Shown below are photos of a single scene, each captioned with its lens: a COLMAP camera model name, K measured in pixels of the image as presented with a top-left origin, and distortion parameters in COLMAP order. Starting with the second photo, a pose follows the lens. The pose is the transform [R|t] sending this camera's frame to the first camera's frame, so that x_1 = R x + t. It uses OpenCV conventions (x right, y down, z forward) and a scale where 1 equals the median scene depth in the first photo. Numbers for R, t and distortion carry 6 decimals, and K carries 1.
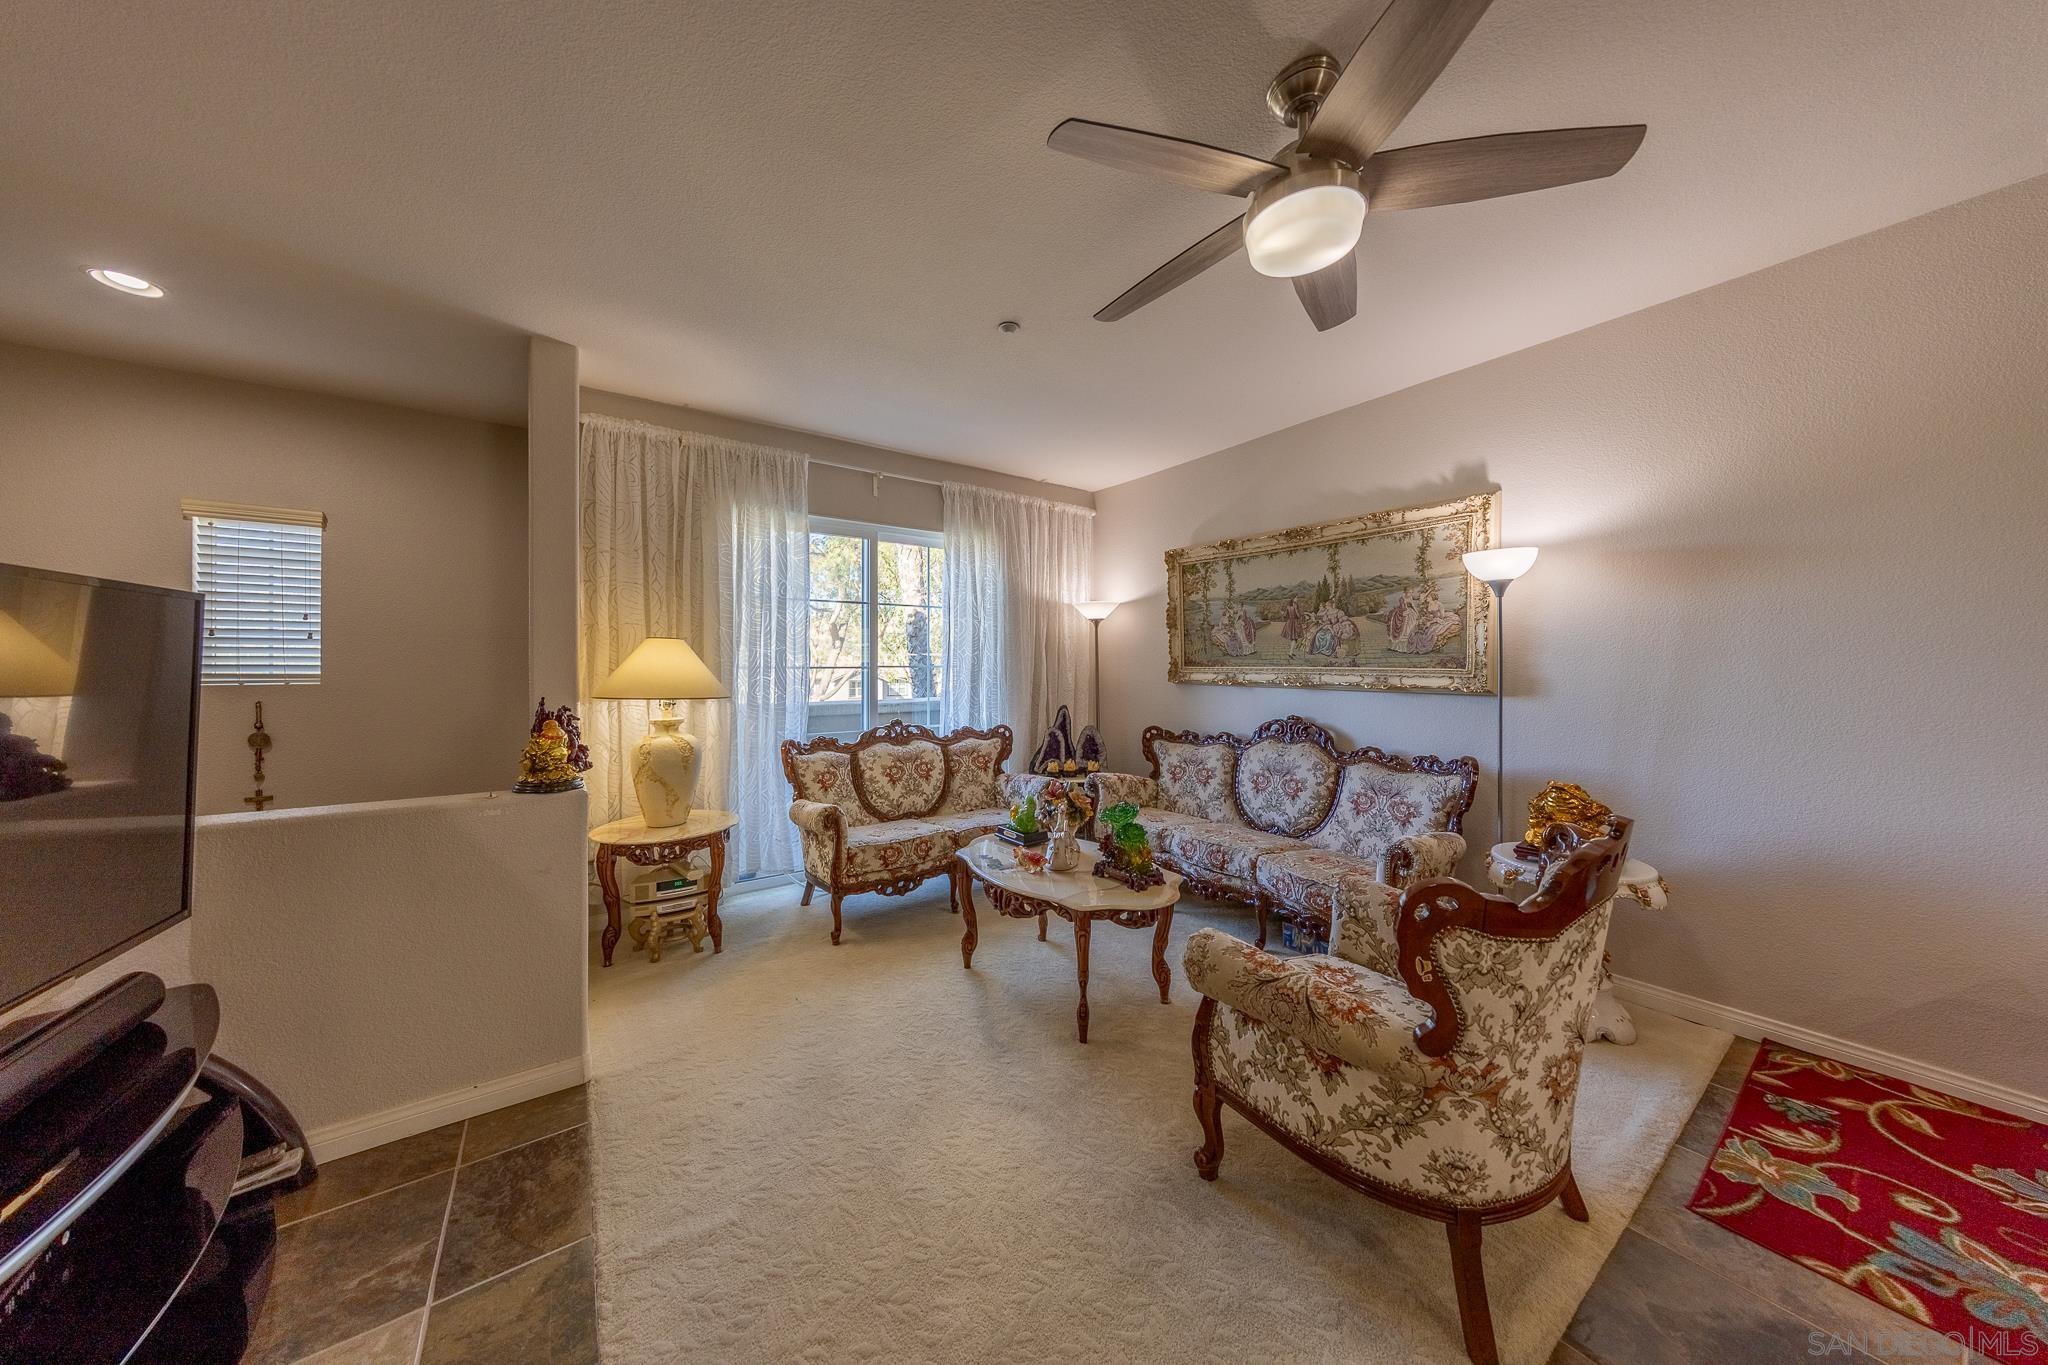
lens RADIAL K [[644.9, 0, 1023.0], [0, 644.9, 667.5], [0, 0, 1]] dist [0.011174, -0.002423]
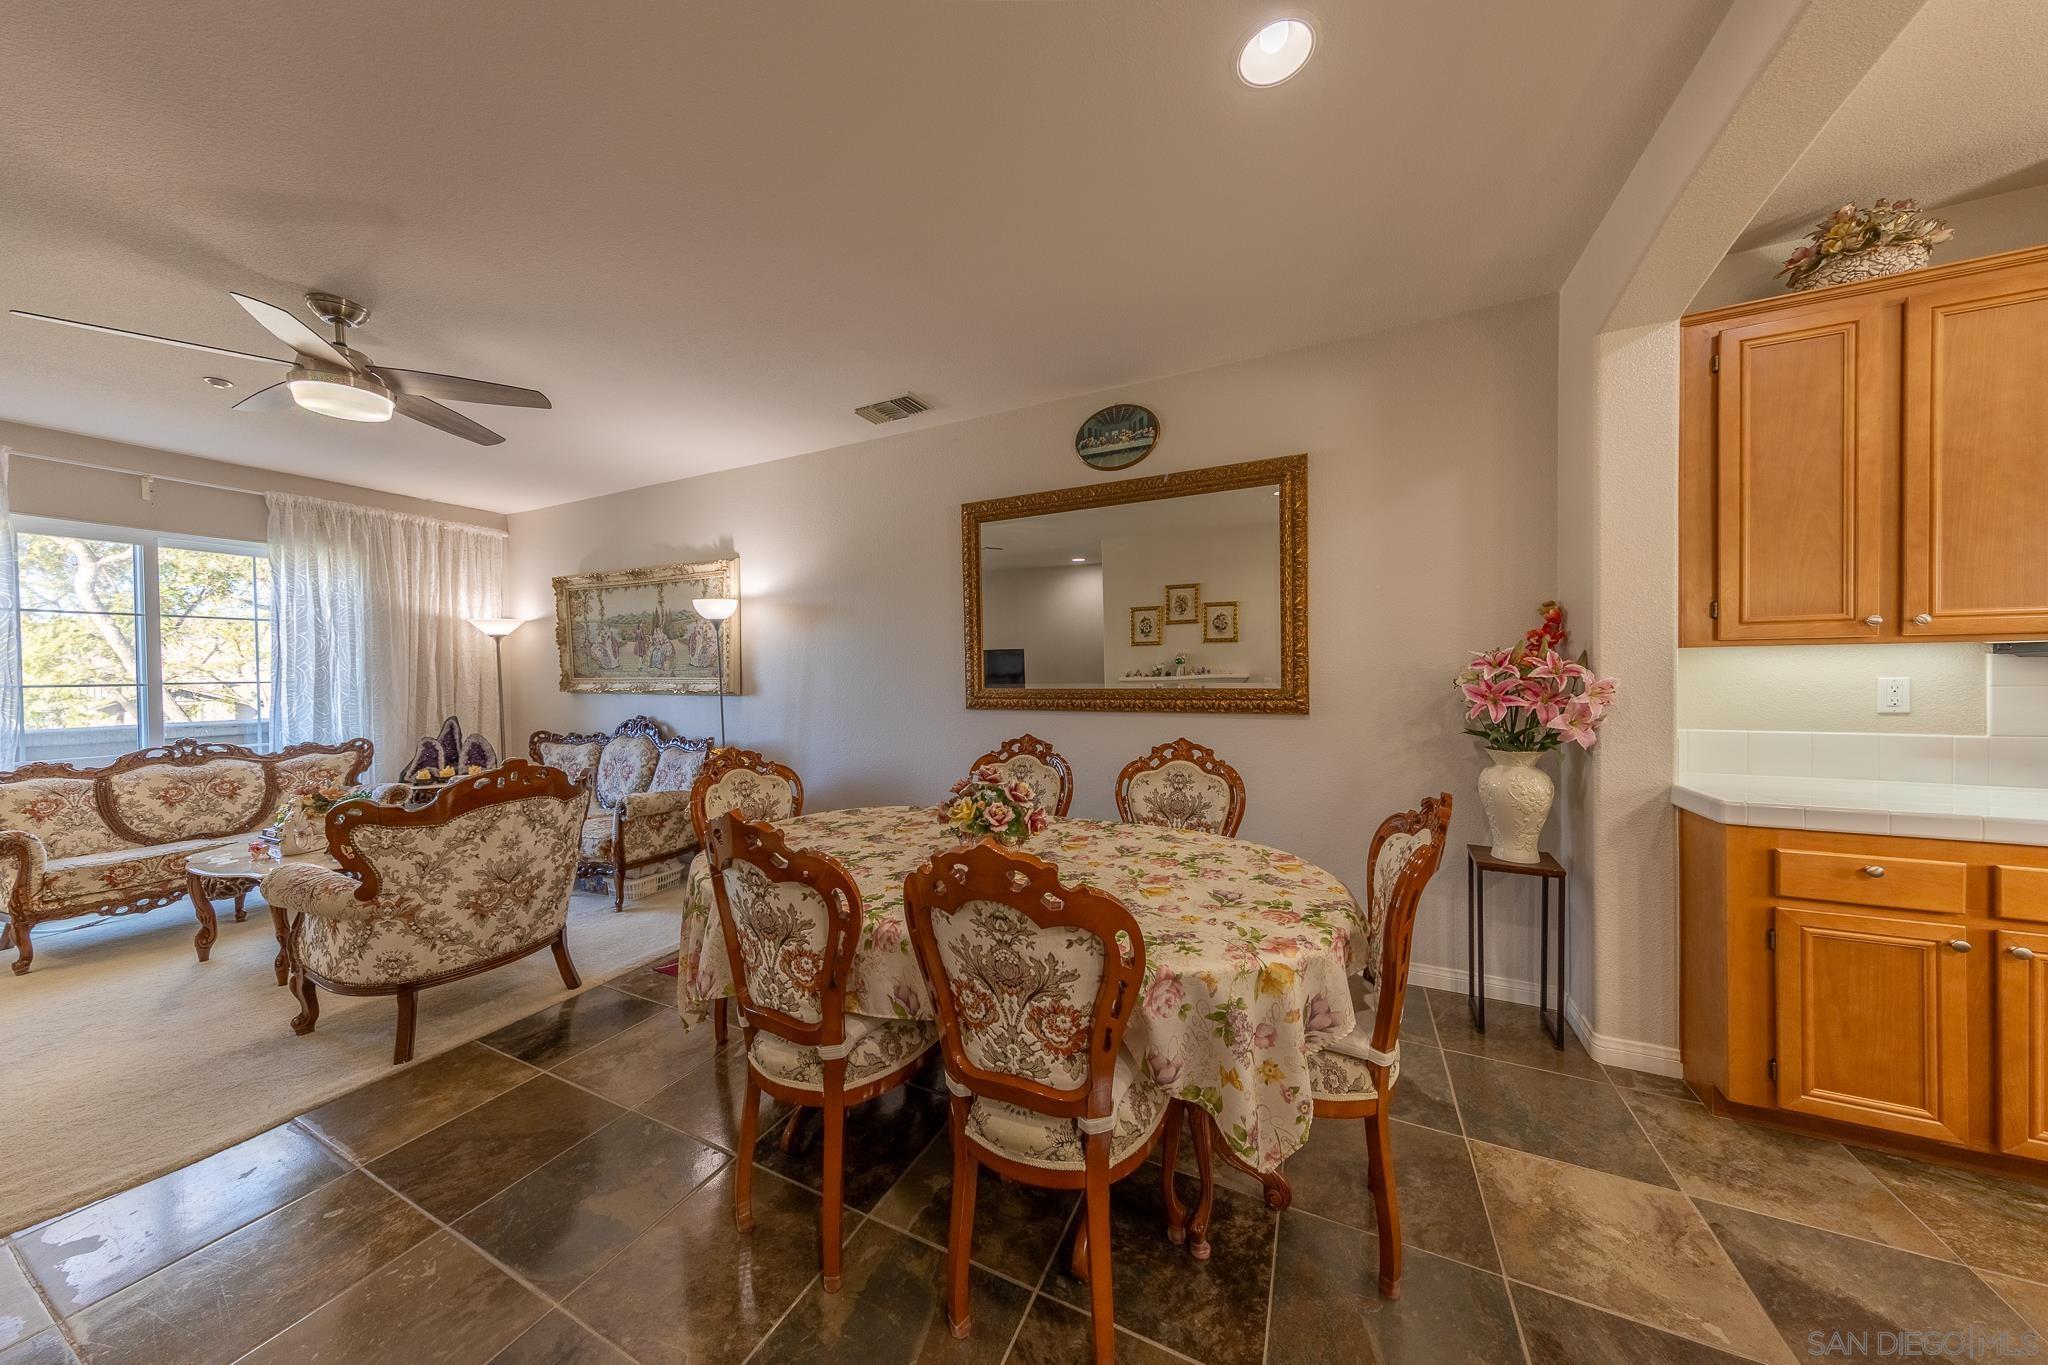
lens RADIAL K [[642.2, 0, 1023.7], [0, 642.2, 679.7], [0, 0, 1]] dist [0.009170, -0.001416]
pose [[0.871543, -0.017472, 0.490007, 0.488540], [0.013911, 0.999844, 0.010909, 0.000328], [-0.490121, -0.002691, 0.871650, -0.517138]]
